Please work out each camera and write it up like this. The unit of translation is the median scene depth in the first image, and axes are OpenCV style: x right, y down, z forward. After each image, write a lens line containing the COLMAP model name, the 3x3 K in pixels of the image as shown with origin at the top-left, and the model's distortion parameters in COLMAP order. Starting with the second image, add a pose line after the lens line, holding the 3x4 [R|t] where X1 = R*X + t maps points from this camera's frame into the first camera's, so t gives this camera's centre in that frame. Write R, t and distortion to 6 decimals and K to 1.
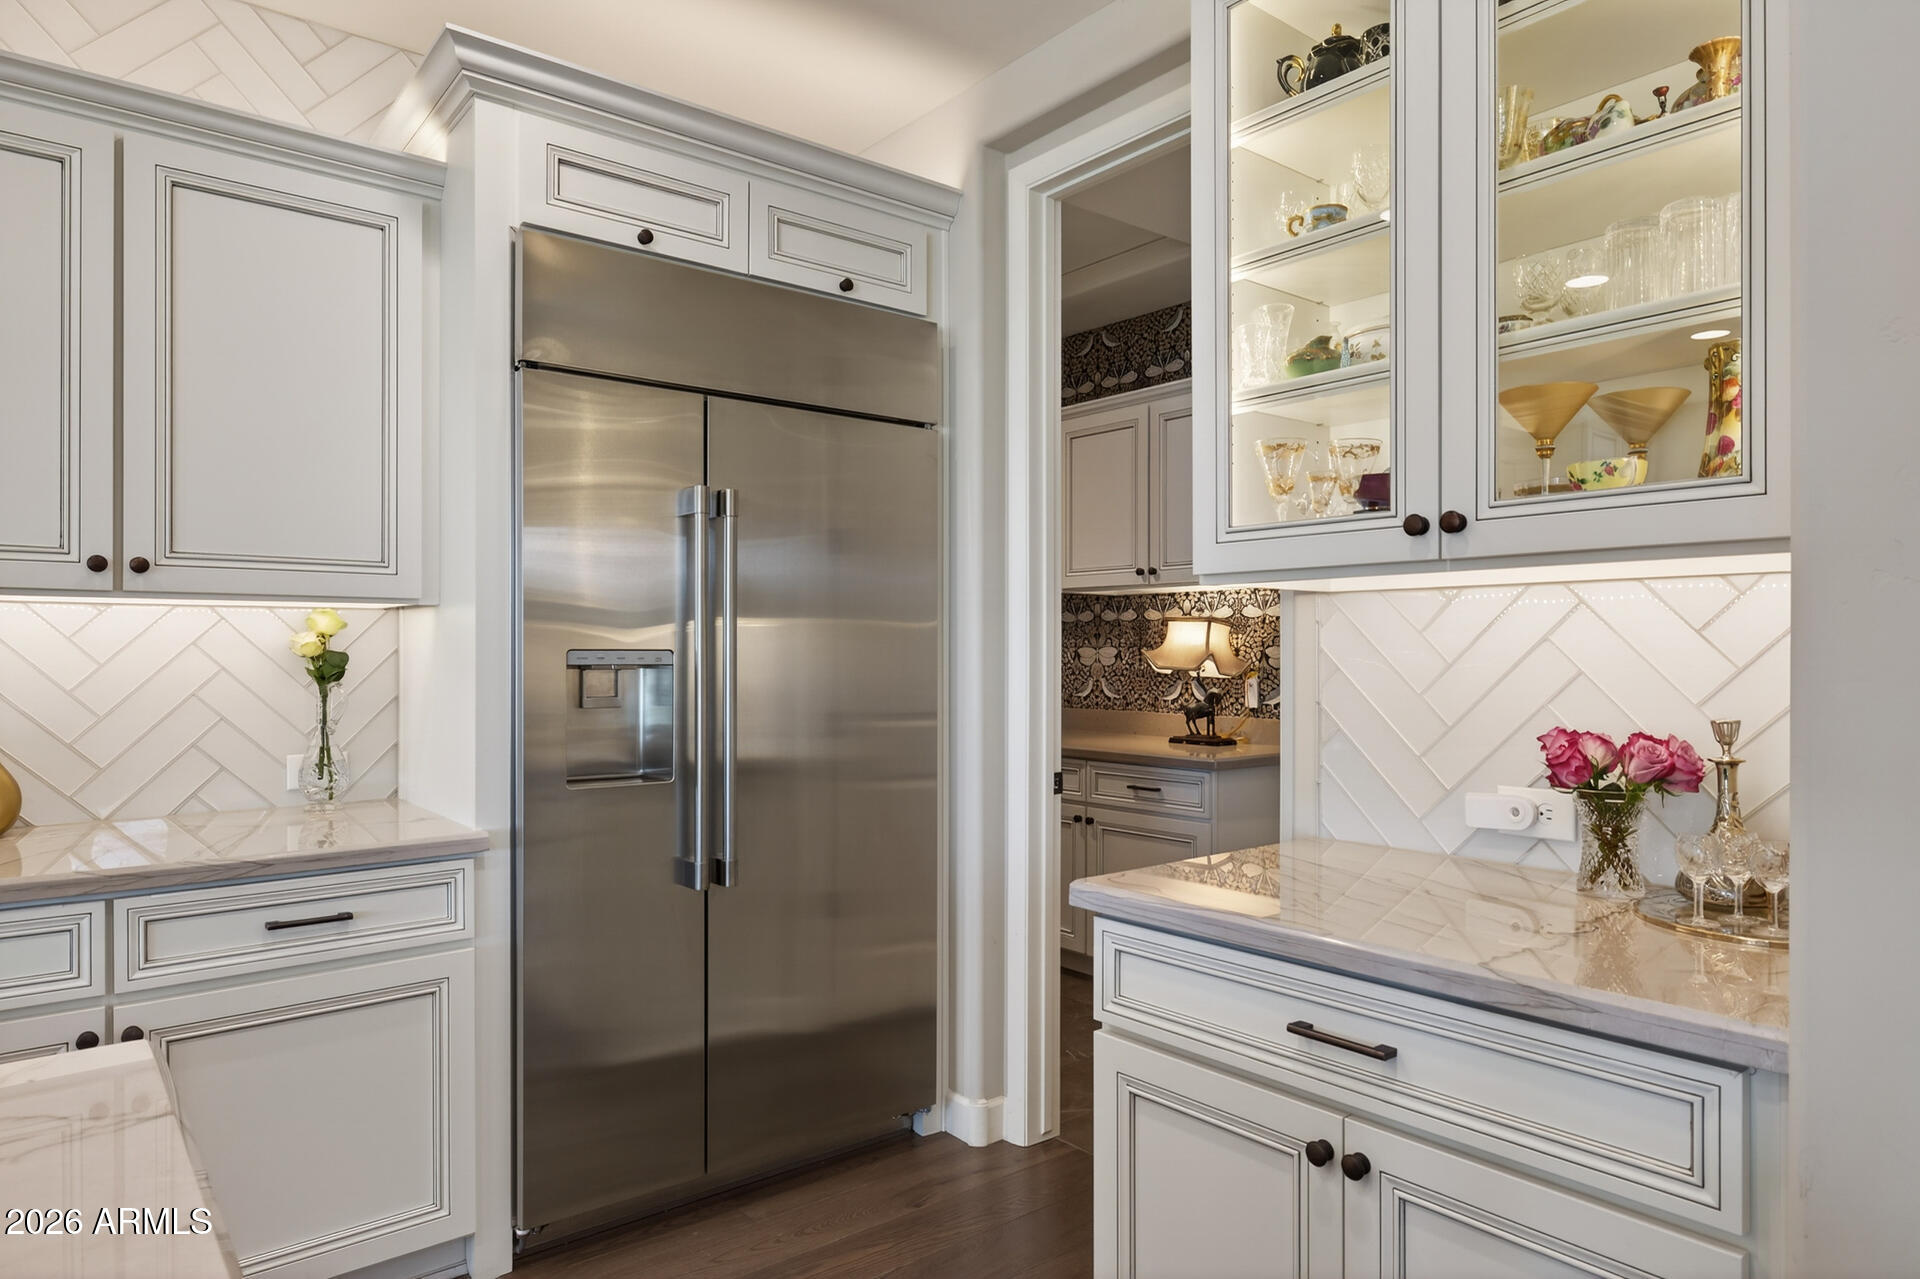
lens RADIAL K [[1178.8, 0, 958.3], [0, 1178.8, 644.0], [0, 0, 1]] dist [-0.004279, 0.000795]
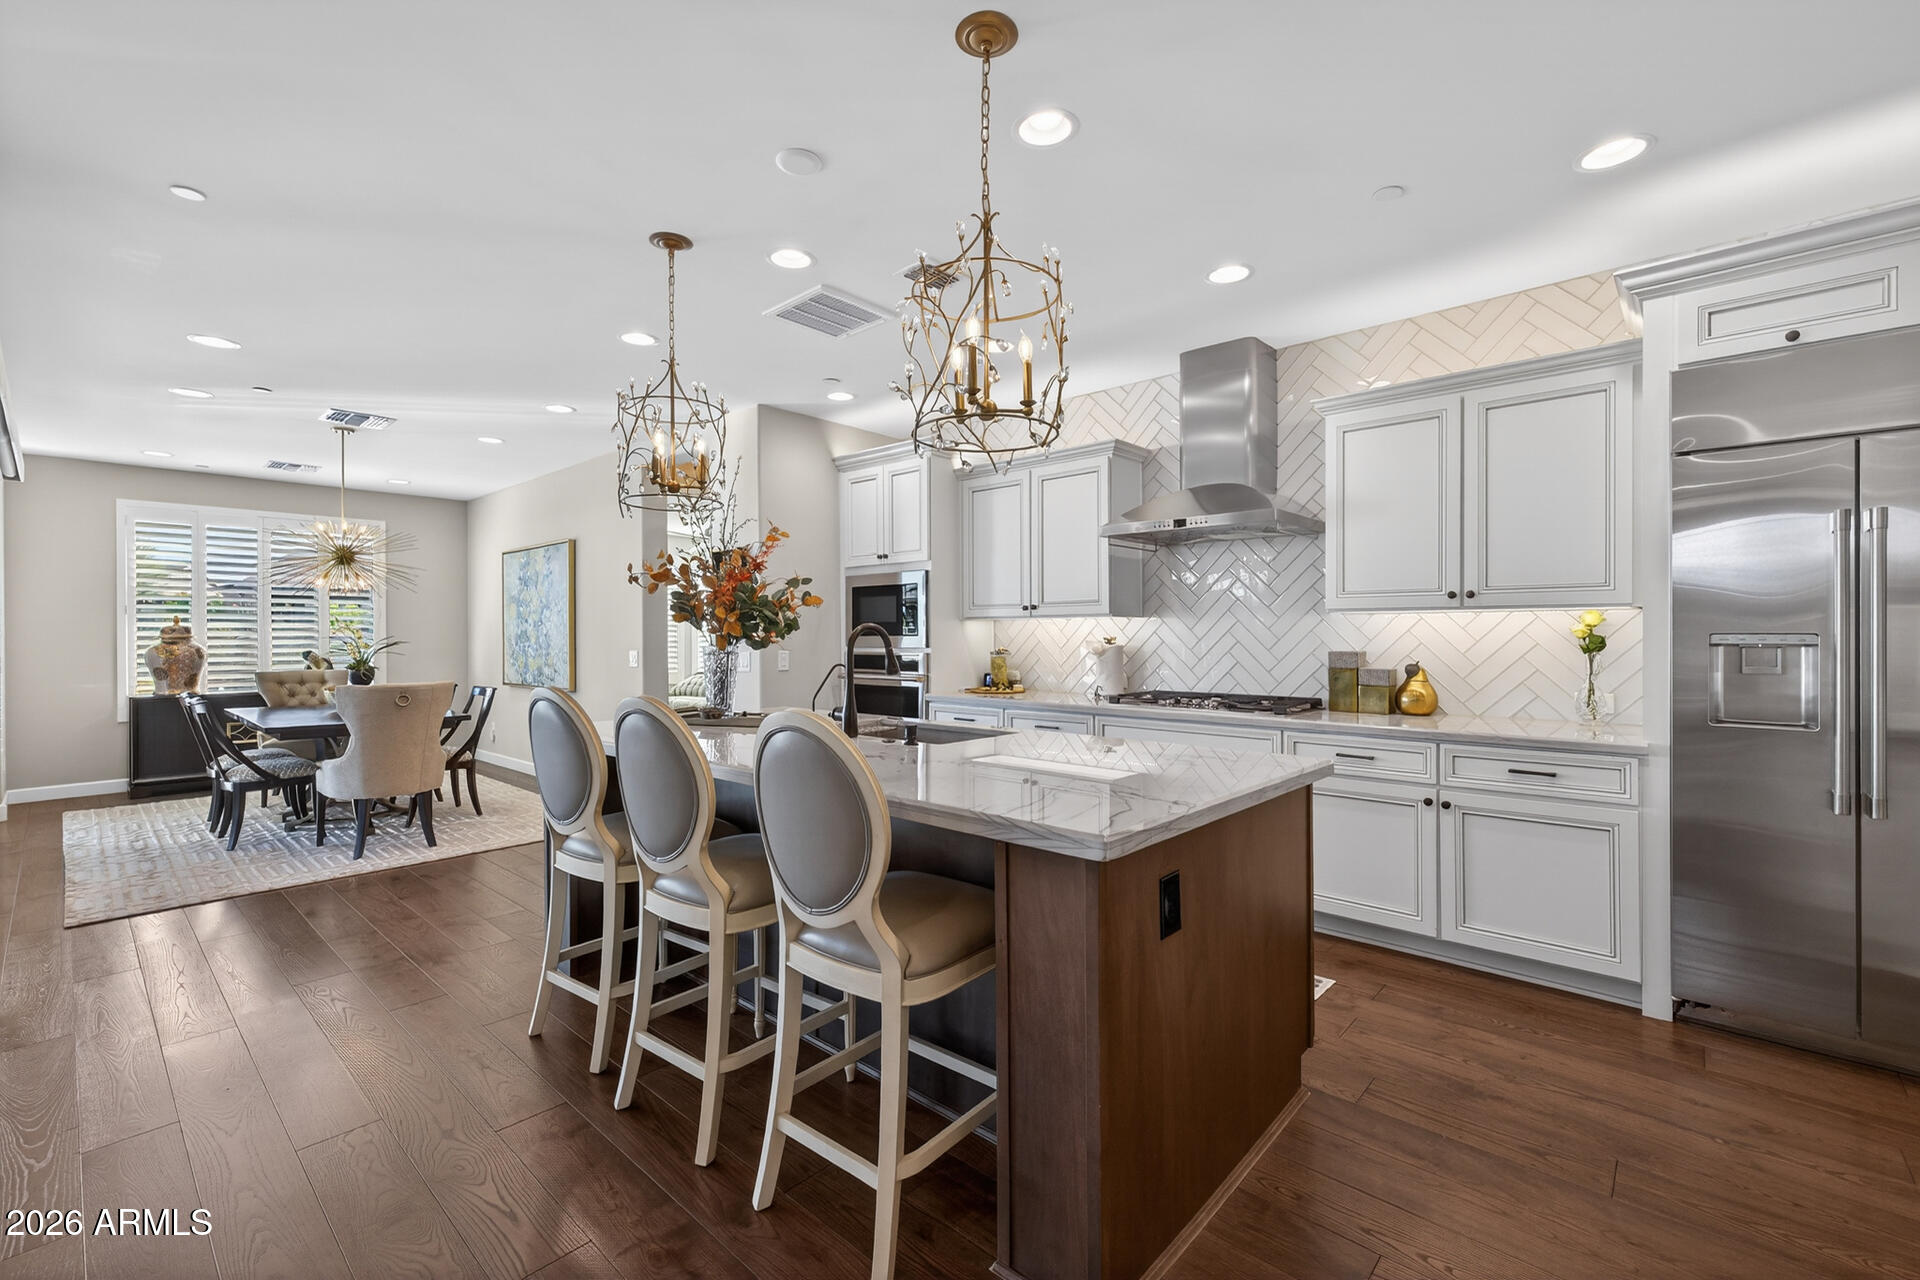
lens RADIAL K [[810.1, 0, 962.1], [0, 810.1, 636.1], [0, 0, 1]] dist [0.002128, -0.000293]
pose [[0.142206, 0.000771, -0.989837, 0.518178], [0.006631, 0.999977, 0.001731, -0.000143], [0.989815, -0.006810, 0.142198, -0.101789]]
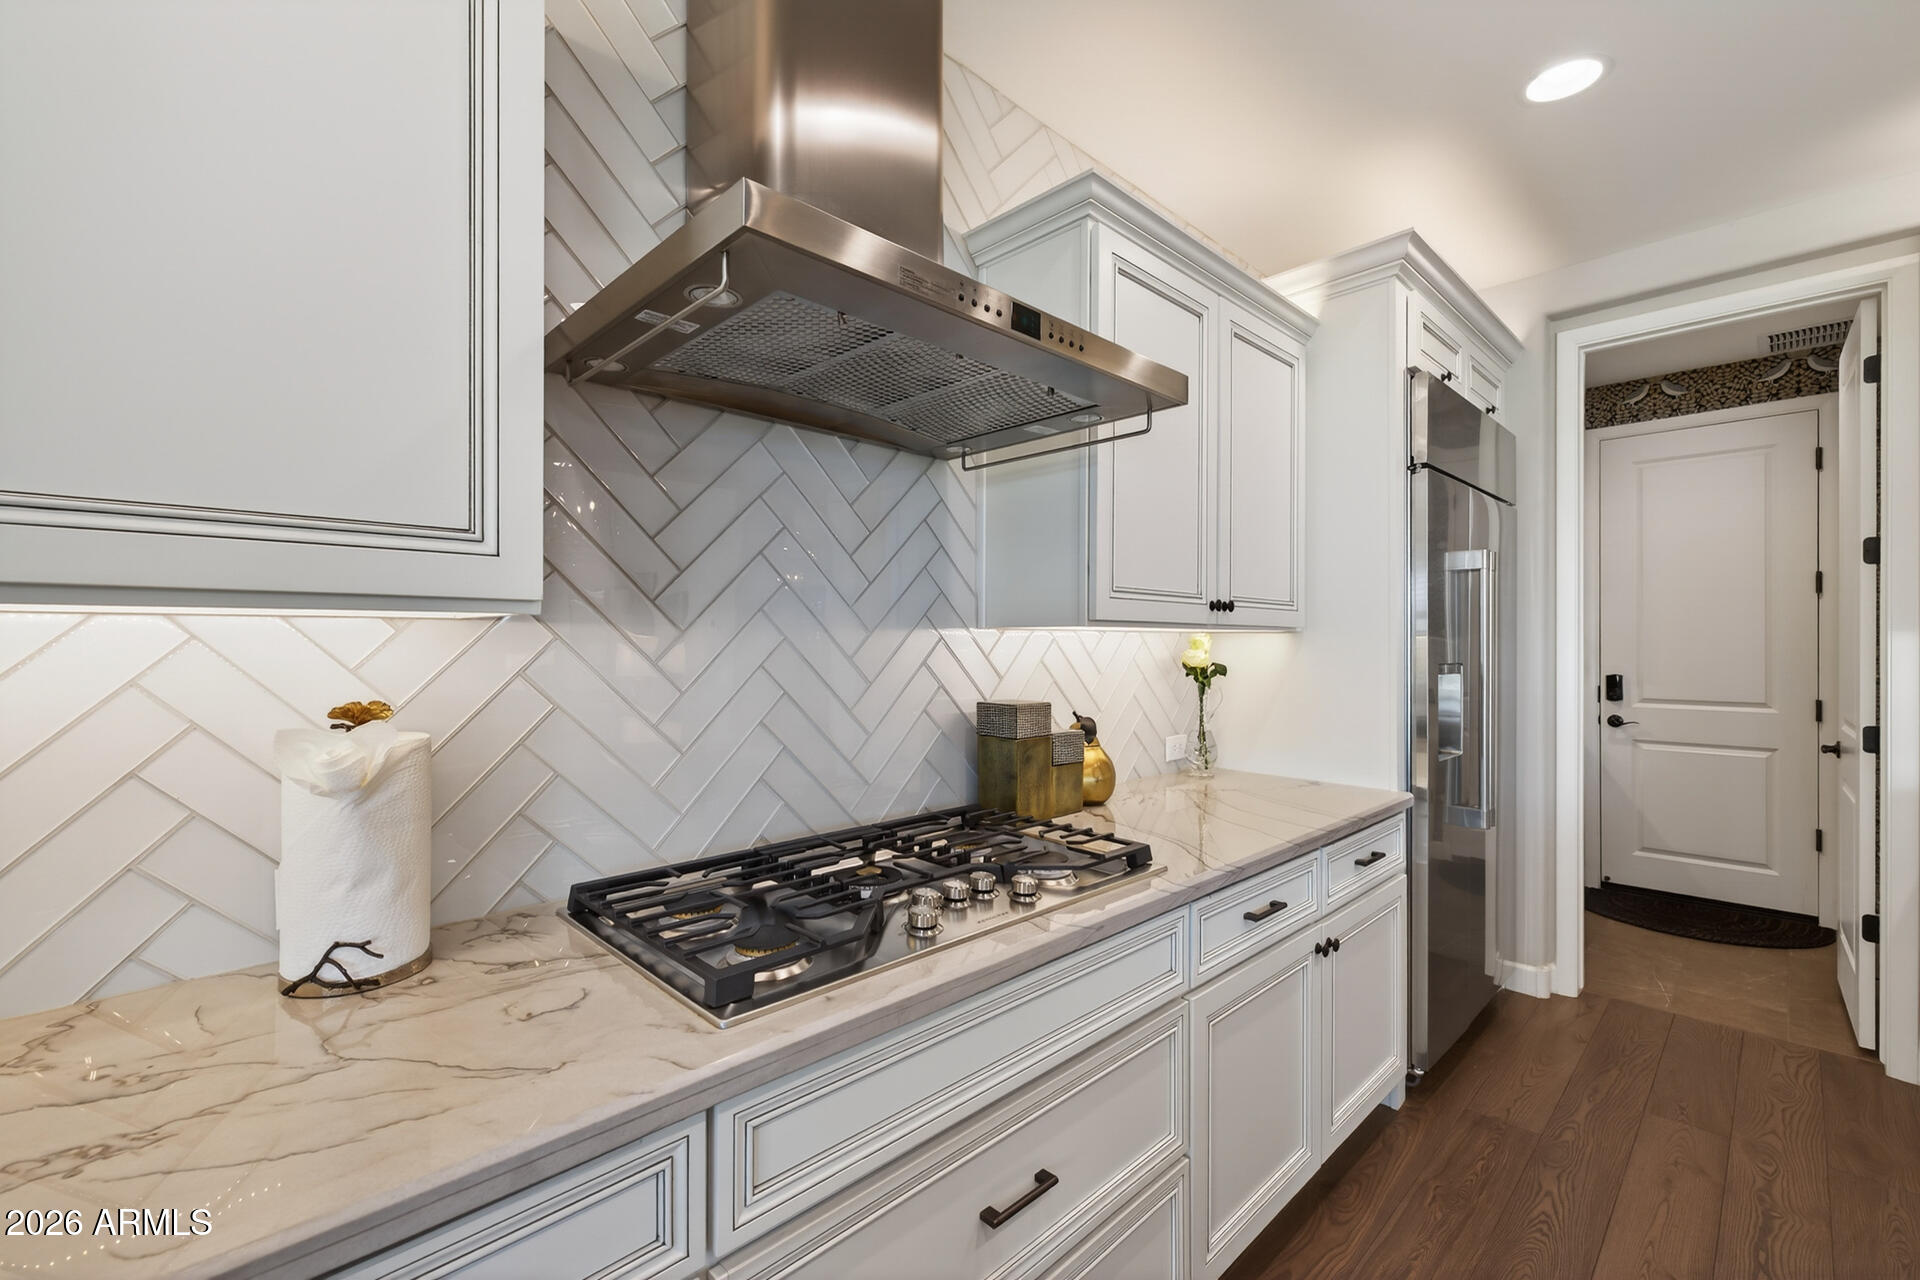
lens RADIAL K [[810.1, 0, 950.7], [0, 810.1, 643.7], [0, 0, 1]] dist [0.002128, -0.000293]
pose [[0.996715, 0.000920, 0.080982, -0.906636], [-0.001626, 0.999961, 0.008647, -0.024397], [-0.080971, -0.008750, 0.996678, 0.053182]]
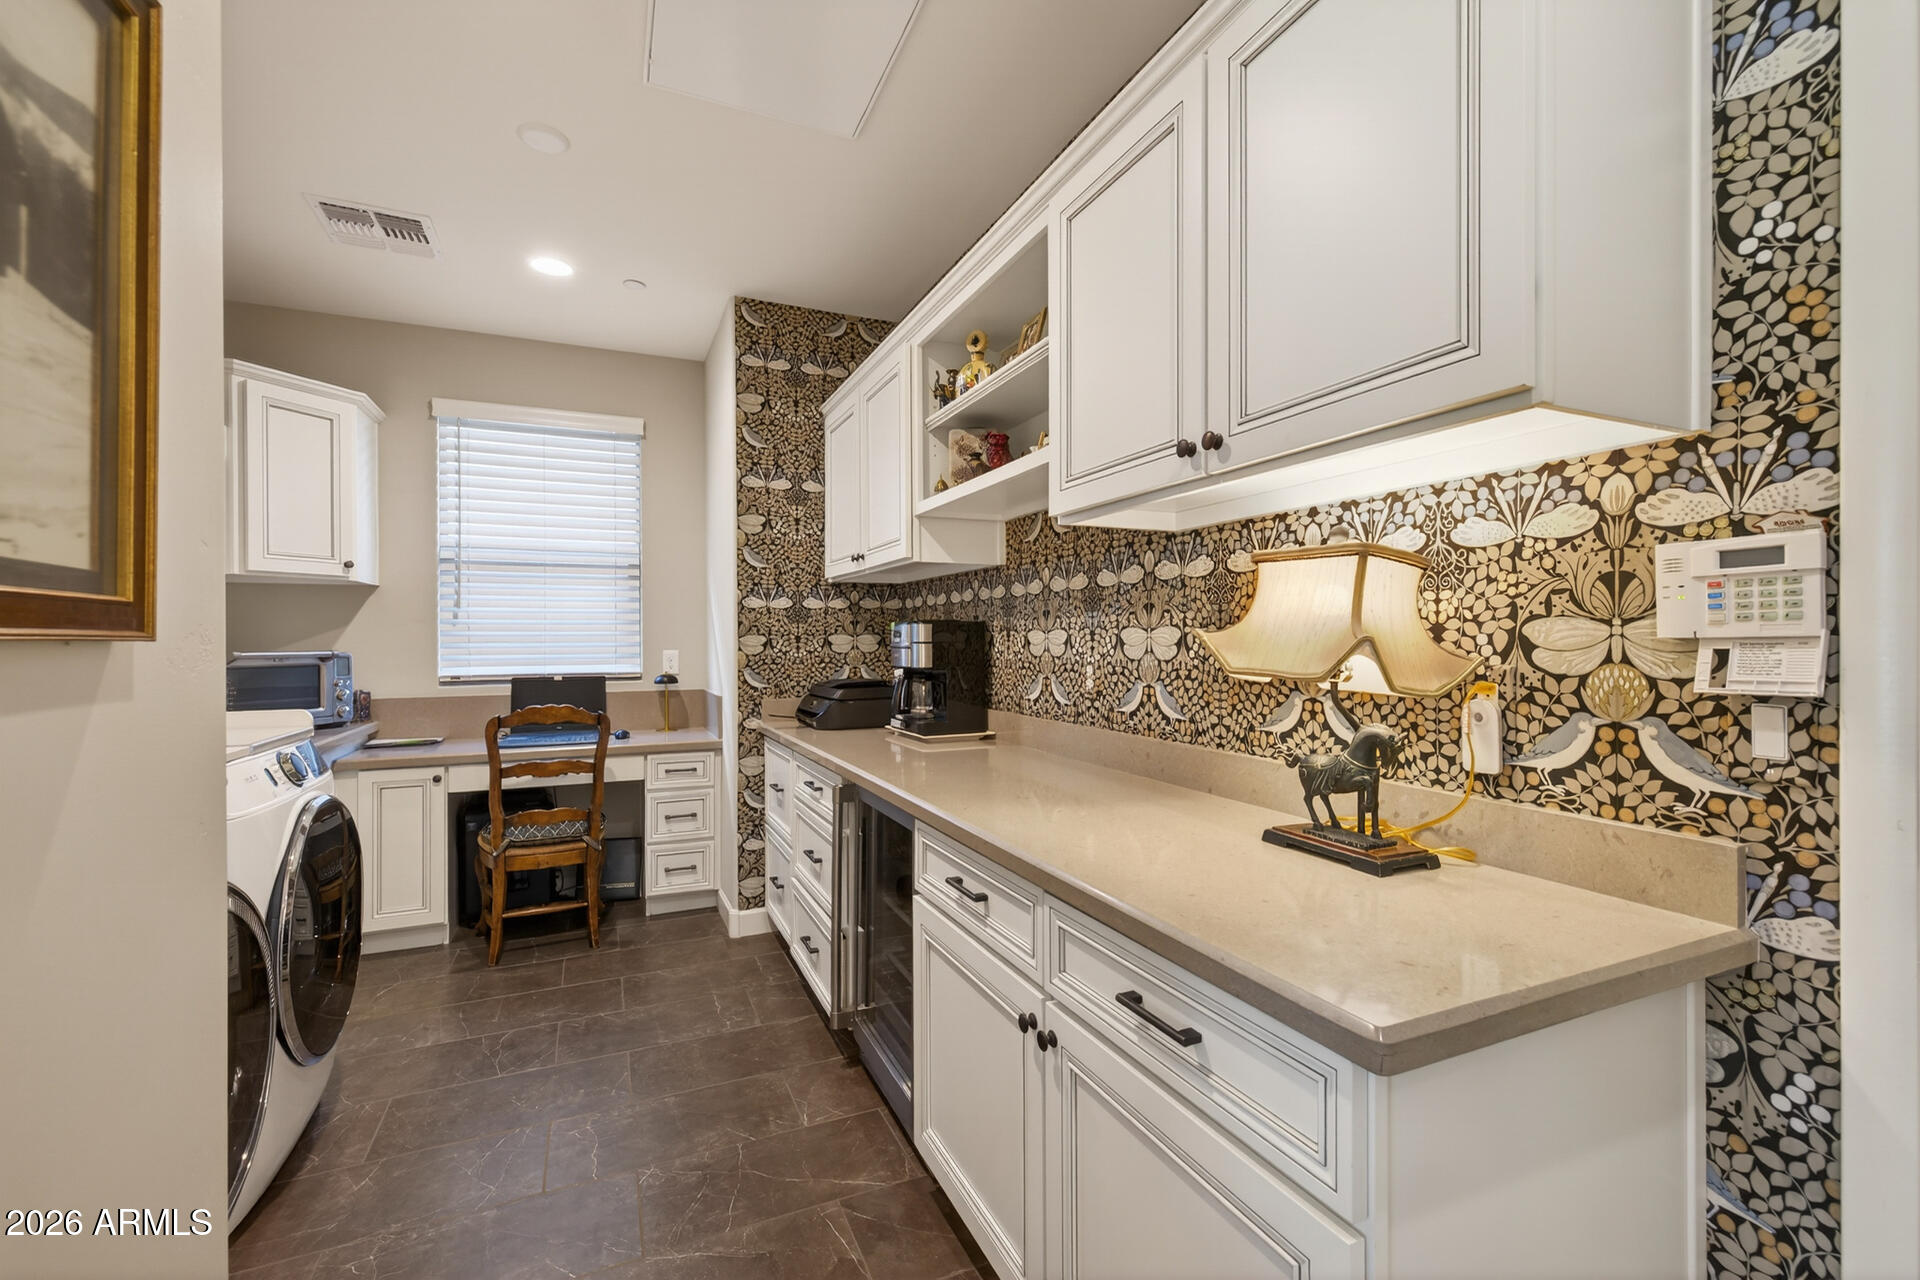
lens RADIAL K [[810.1, 0, 946.5], [0, 810.1, 640.9], [0, 0, 1]] dist [0.002128, -0.000293]
pose [[0.961847, -0.003036, -0.273570, 0.261612], [0.005347, 0.999956, 0.007704, 0.011339], [0.273534, -0.008873, 0.961821, 1.197307]]
